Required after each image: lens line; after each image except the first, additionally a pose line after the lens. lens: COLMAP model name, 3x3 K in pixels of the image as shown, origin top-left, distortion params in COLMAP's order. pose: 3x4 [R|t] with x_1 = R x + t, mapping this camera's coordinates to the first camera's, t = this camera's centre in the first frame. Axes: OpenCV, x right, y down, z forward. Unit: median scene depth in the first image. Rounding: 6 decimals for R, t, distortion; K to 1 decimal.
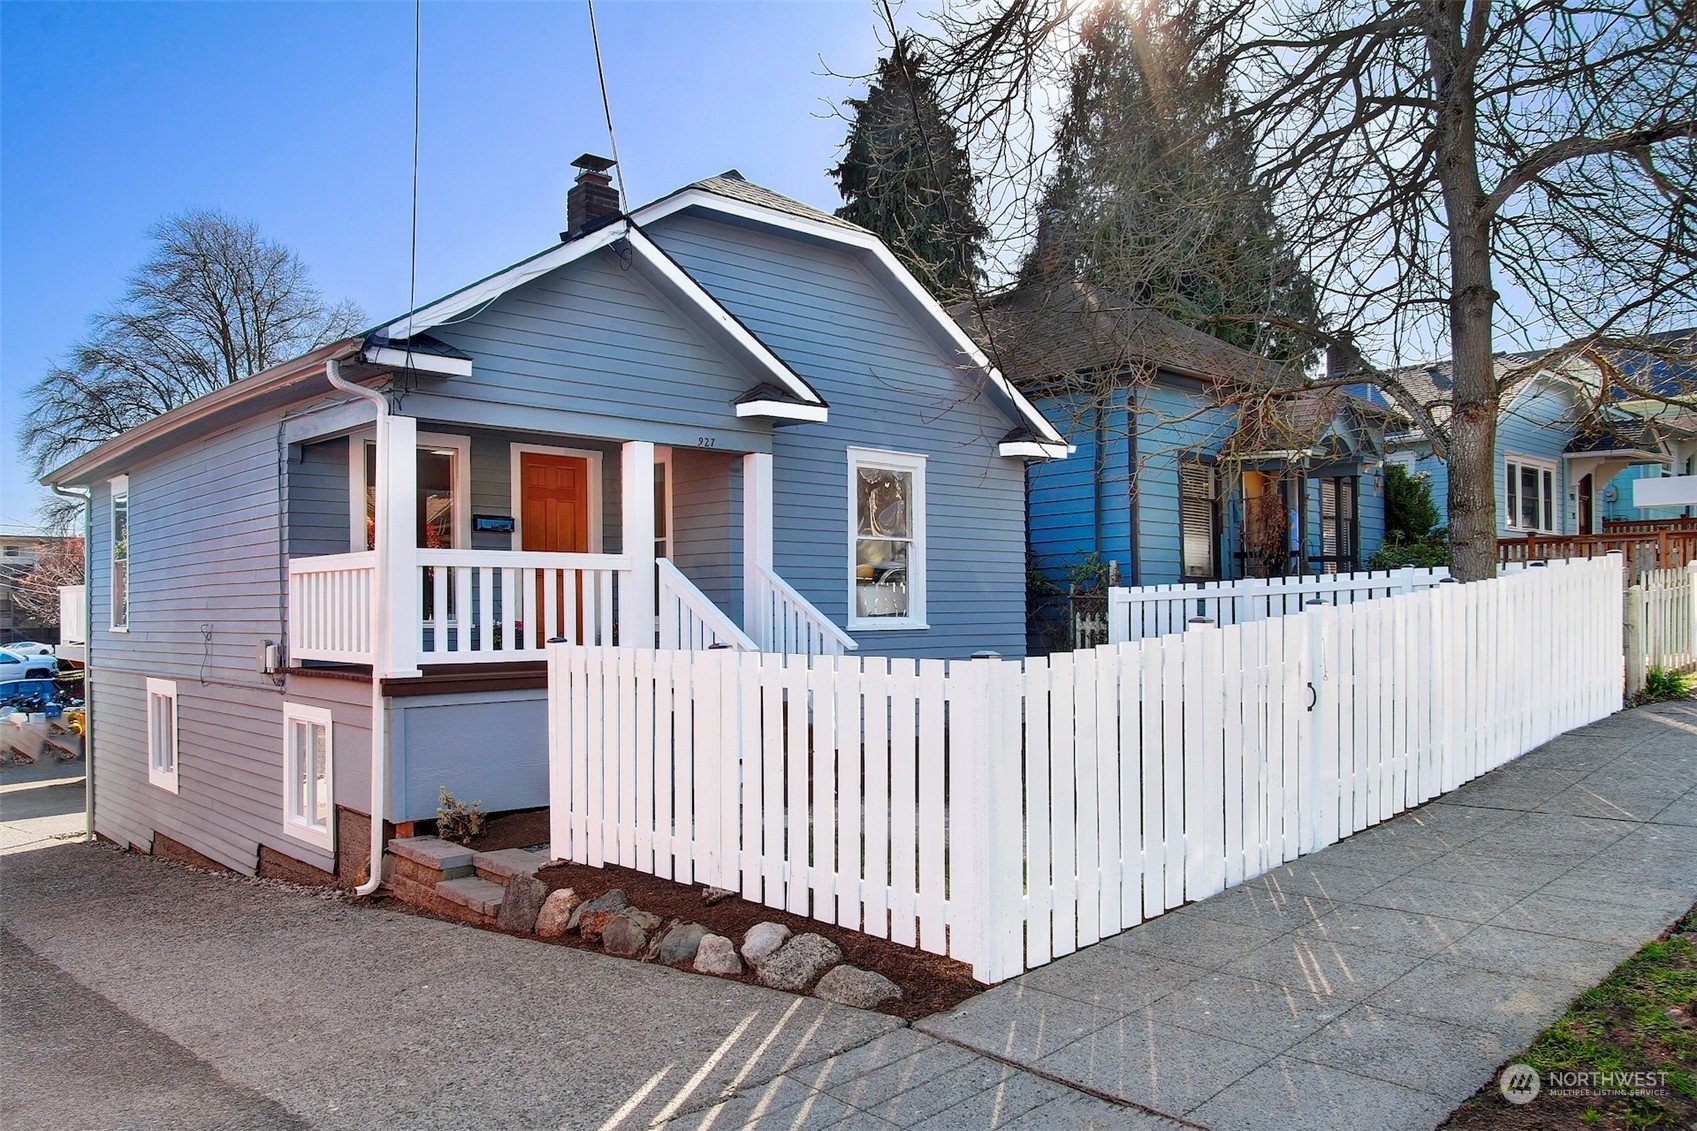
lens RADIAL K [[1217.3, 0, 848.9], [0, 1217.3, 601.7], [0, 0, 1]] dist [0.000408, -0.000206]
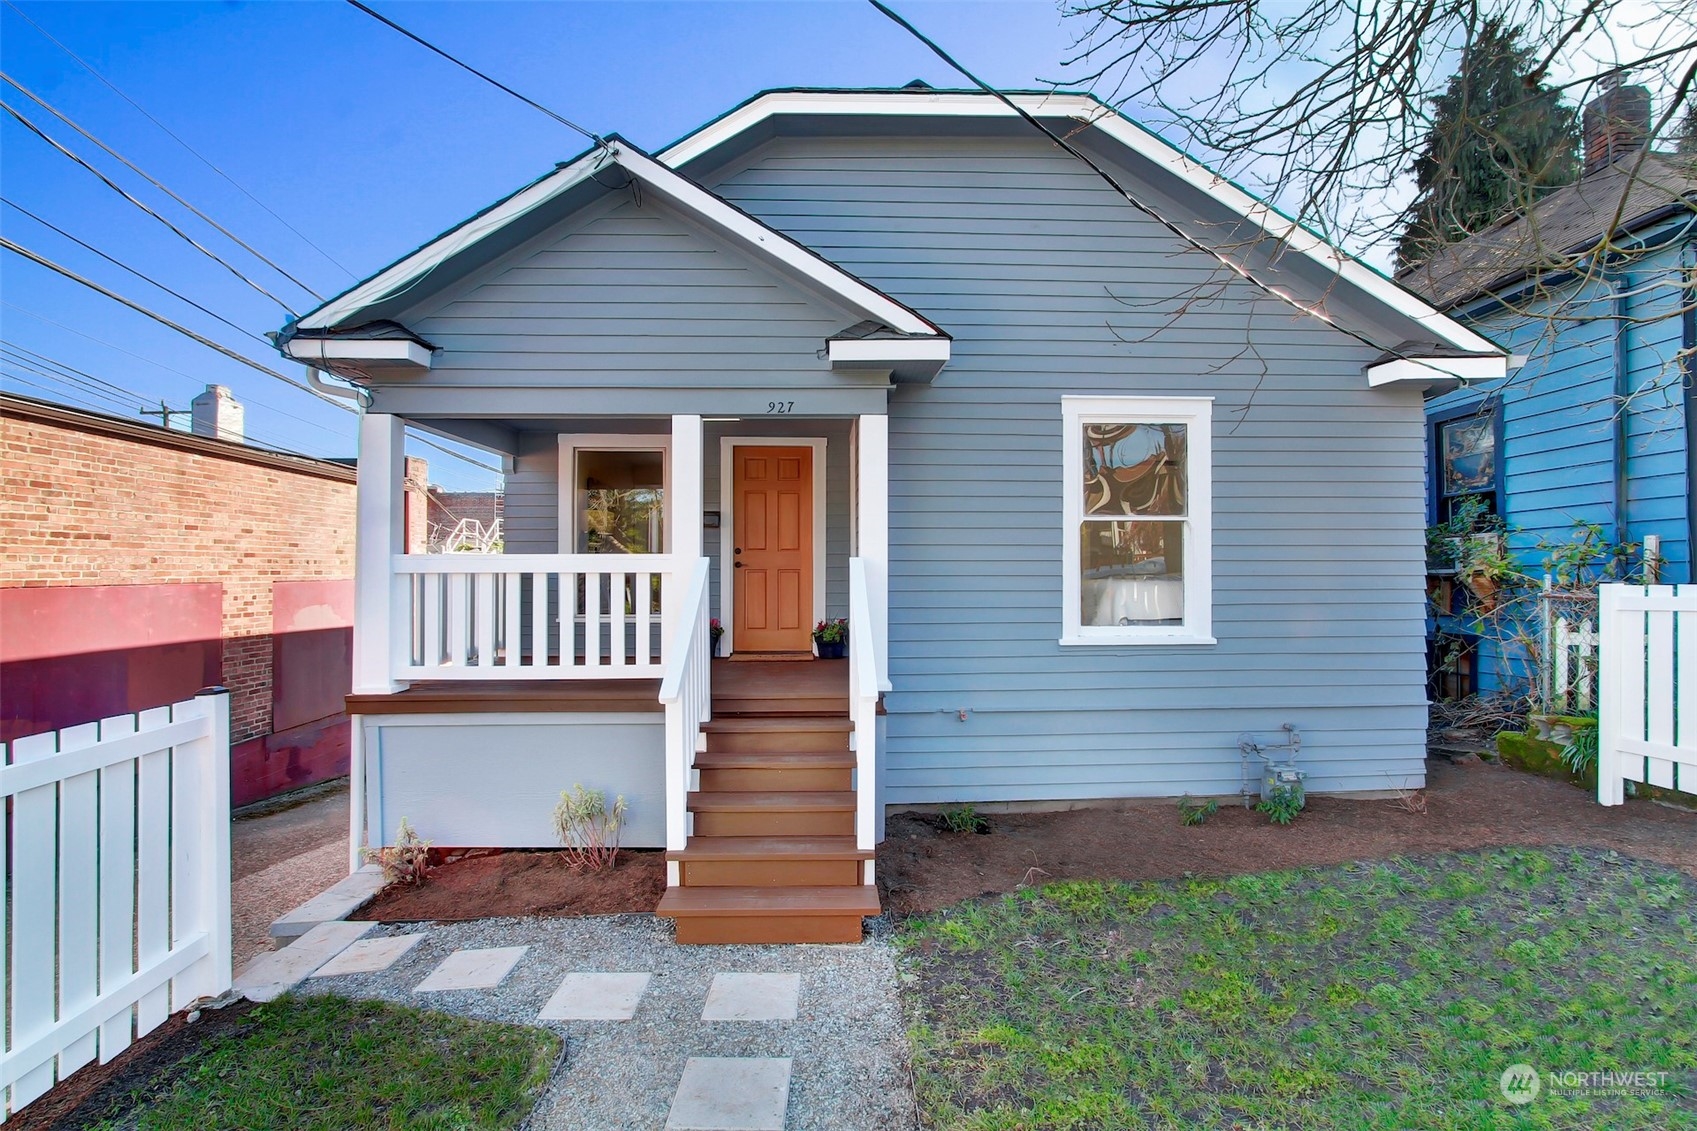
lens RADIAL K [[782.0, 0, 878.6], [0, 782.0, 566.6], [0, 0, 1]] dist [-0.009650, 0.000148]
pose [[0.761942, -0.003040, -0.647638, 0.223305], [0.002561, 0.999995, -0.001682, -0.023569], [0.647640, -0.000377, 0.761947, 0.567235]]
